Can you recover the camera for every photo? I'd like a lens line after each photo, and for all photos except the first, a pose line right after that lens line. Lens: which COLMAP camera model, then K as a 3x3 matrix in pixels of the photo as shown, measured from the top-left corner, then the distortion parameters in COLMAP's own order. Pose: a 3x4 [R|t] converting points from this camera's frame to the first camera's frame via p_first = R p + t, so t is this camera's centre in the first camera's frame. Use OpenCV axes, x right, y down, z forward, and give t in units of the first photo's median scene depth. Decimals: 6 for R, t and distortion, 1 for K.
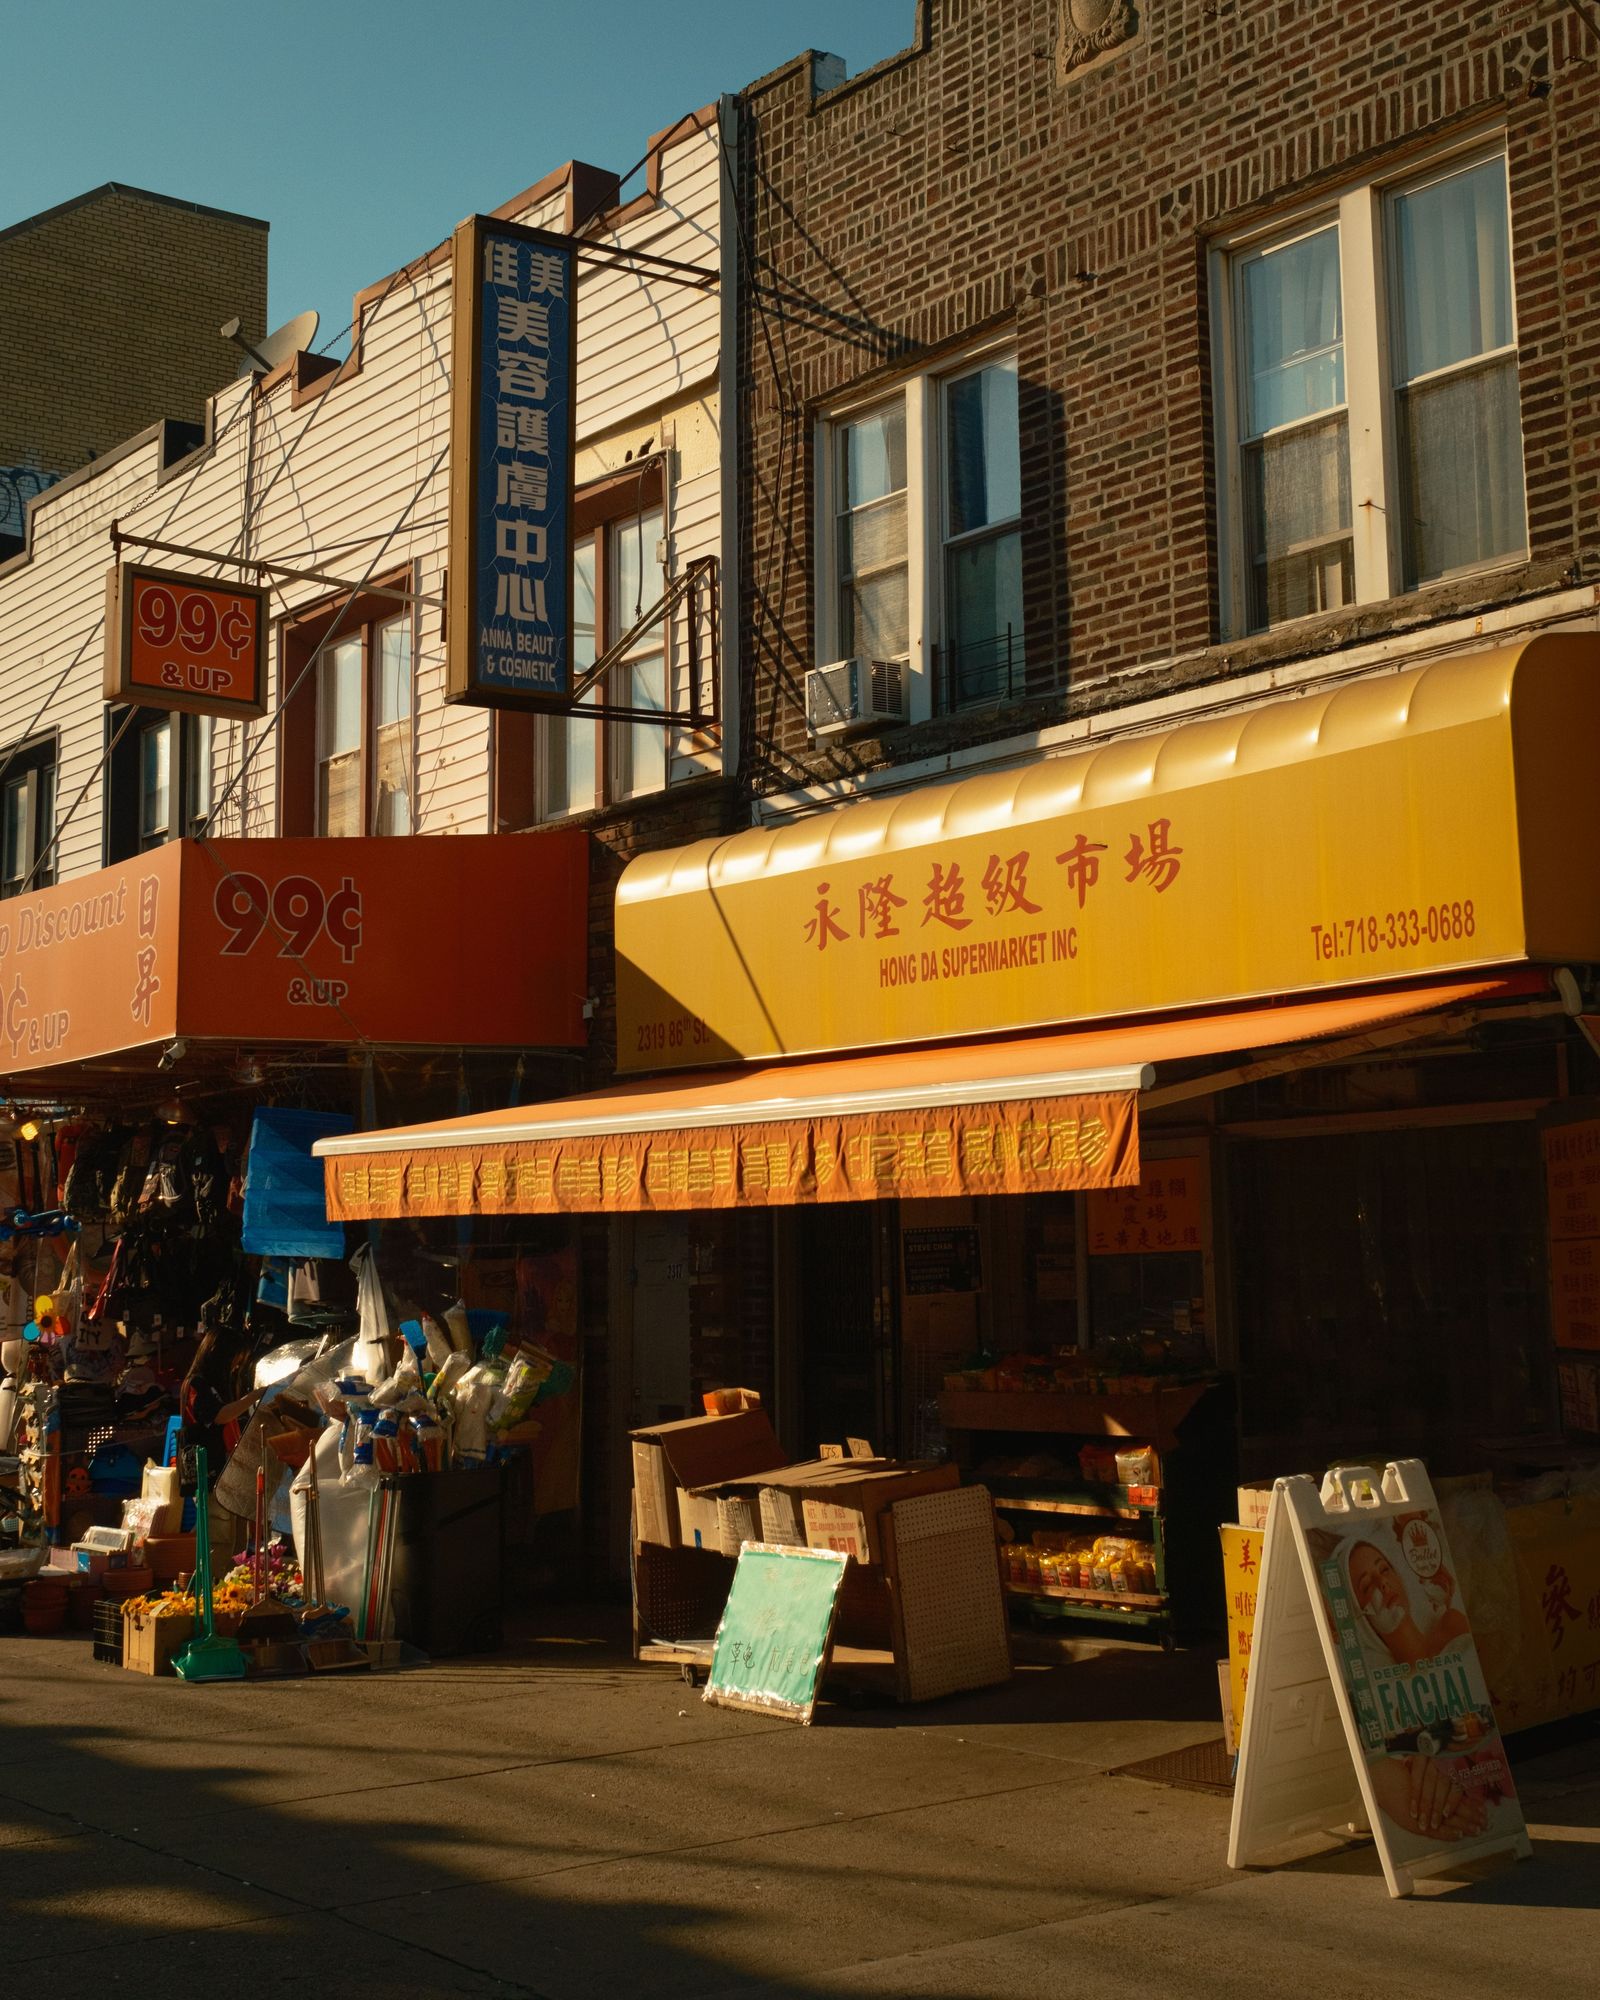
lens RADIAL K [[2705.2, 0, 800.3], [0, 2705.2, 918.6], [0, 0, 1]] dist [0.045045, -0.039185]
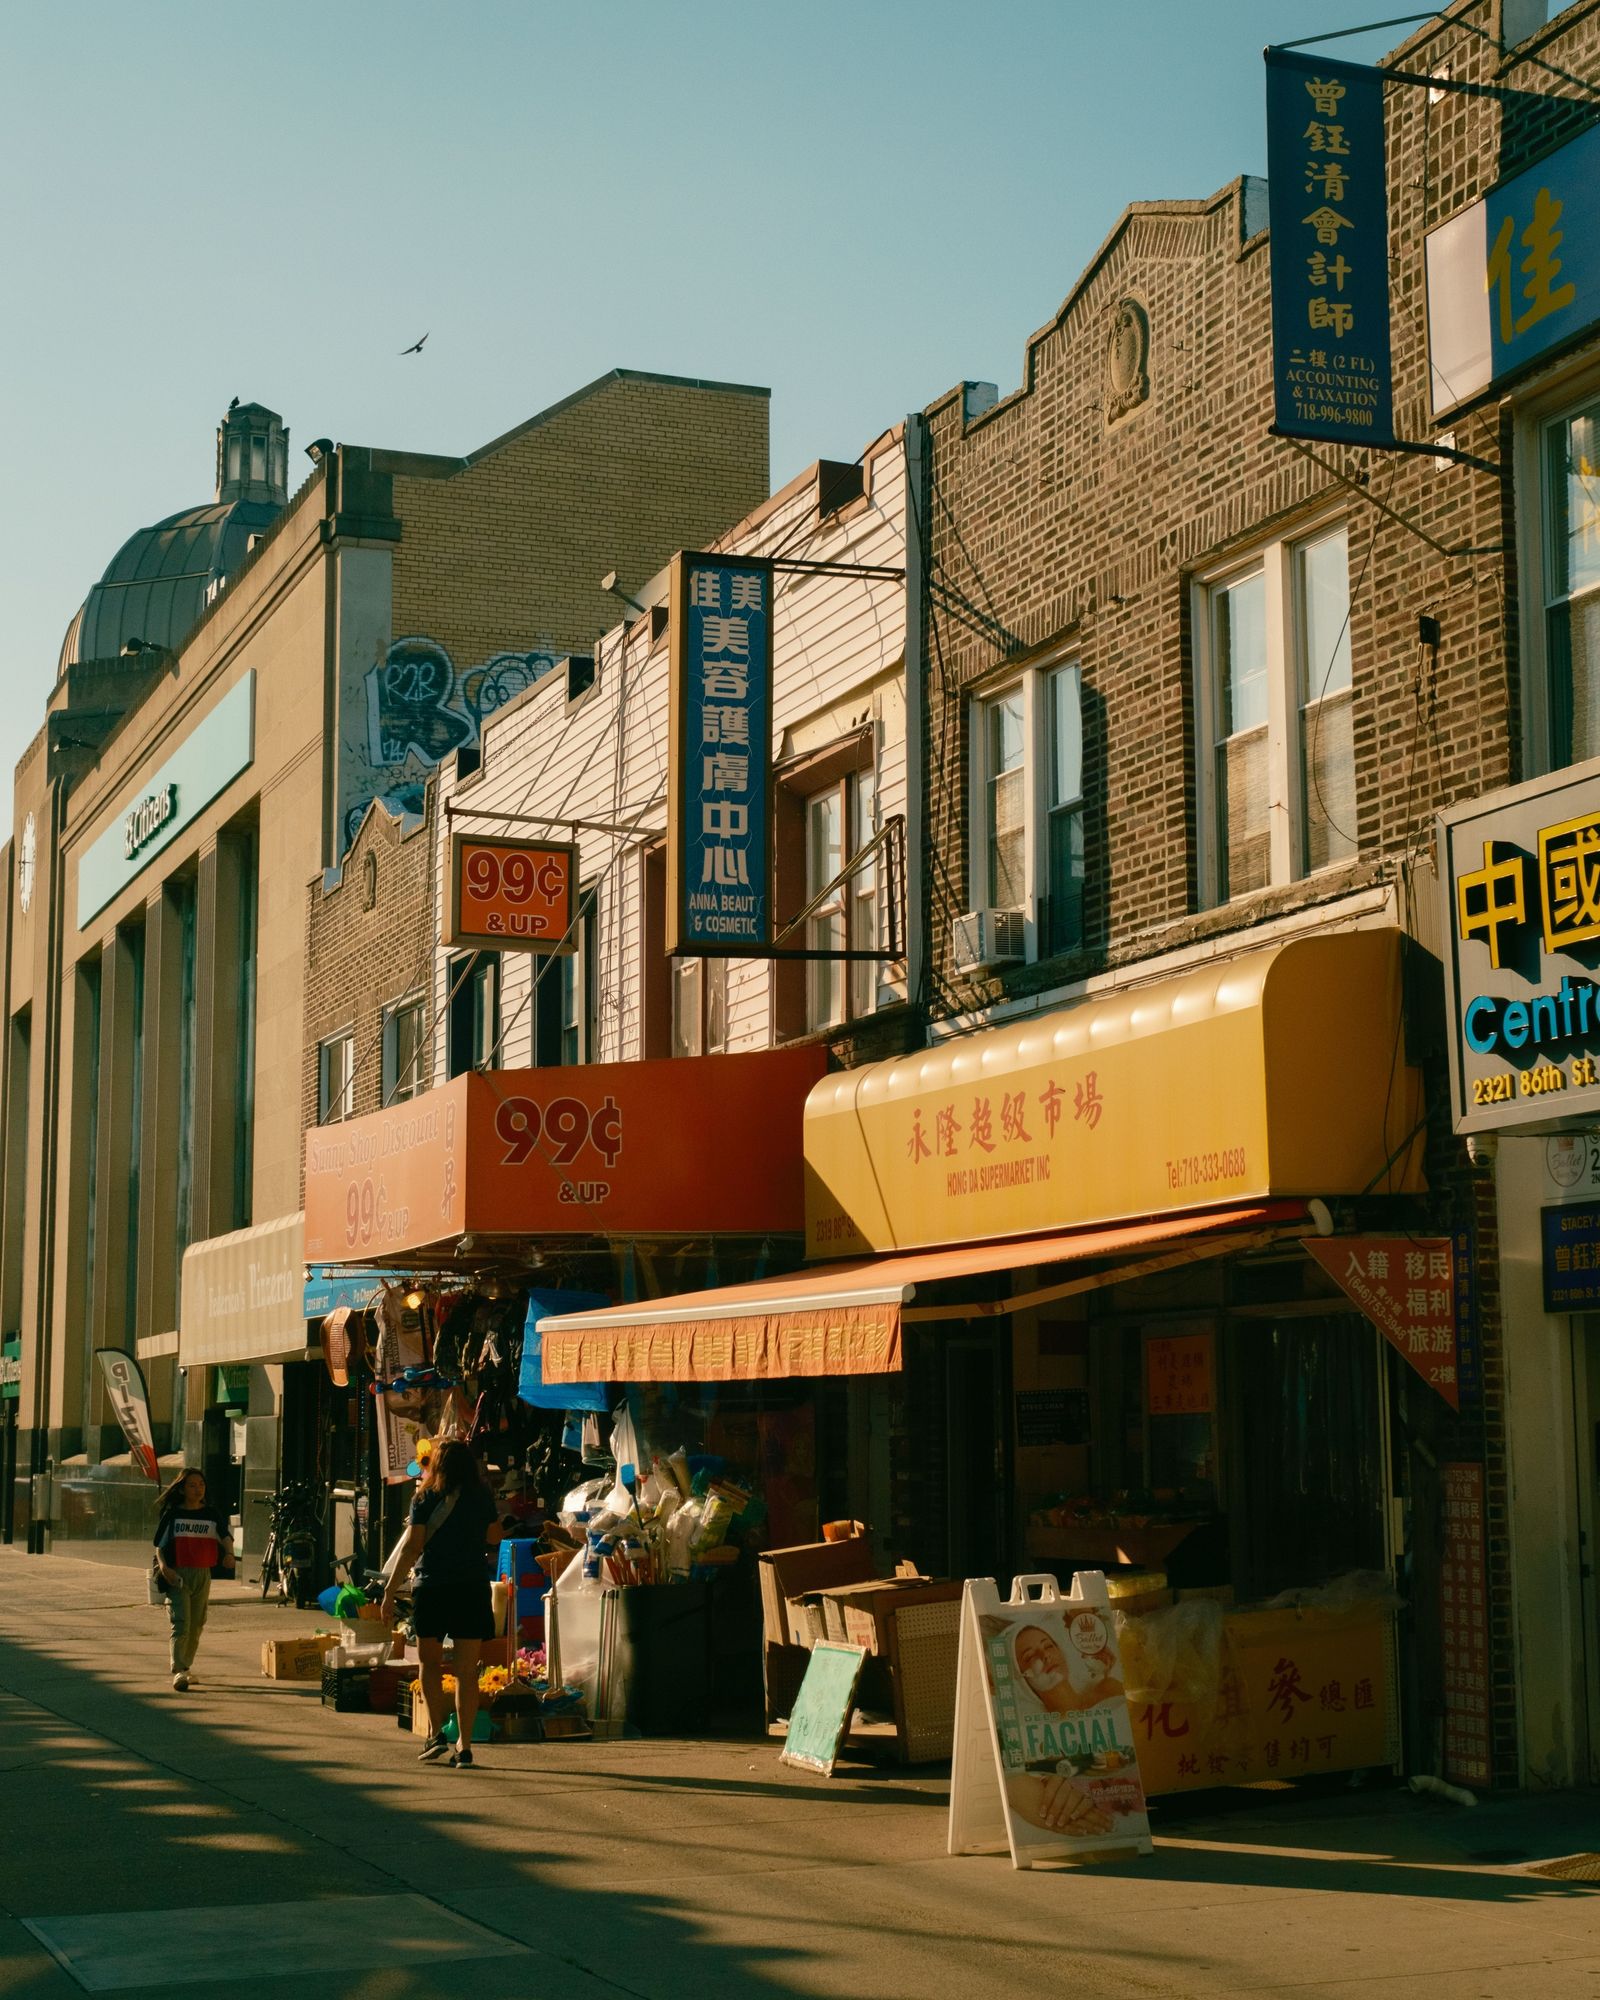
lens RADIAL K [[3207.3, 0, 800.0], [0, 3207.3, 1000.0], [0, 0, 1]] dist [0.114872, -0.074258]
pose [[0.960646, -0.028983, -0.276259, 0.335266], [0.030009, 0.999549, -0.000515, -0.058968], [0.276149, -0.007796, 0.961083, -0.382510]]
